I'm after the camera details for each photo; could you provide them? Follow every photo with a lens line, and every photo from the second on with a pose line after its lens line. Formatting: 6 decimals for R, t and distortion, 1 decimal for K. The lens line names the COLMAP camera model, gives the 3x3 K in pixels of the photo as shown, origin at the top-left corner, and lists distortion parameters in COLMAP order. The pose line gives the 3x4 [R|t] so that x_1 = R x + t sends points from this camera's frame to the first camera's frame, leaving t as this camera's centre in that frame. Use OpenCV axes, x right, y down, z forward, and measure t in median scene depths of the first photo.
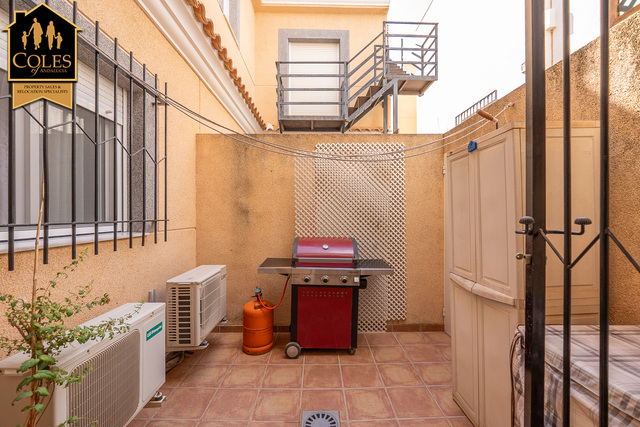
lens RADIAL K [[271.2, 0, 323.0], [0, 271.2, 213.0], [0, 0, 1]] dist [-0.005015, -0.002358]
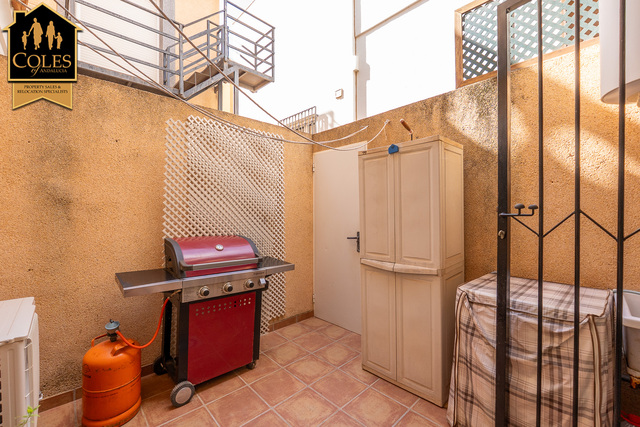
lens RADIAL K [[271.2, 0, 322.7], [0, 271.2, 213.7], [0, 0, 1]] dist [-0.005015, -0.002358]
pose [[0.735246, -0.004139, 0.677788, -0.312149], [-0.002007, 0.999964, 0.008284, 0.018228], [-0.677798, -0.007451, 0.735211, 0.211387]]
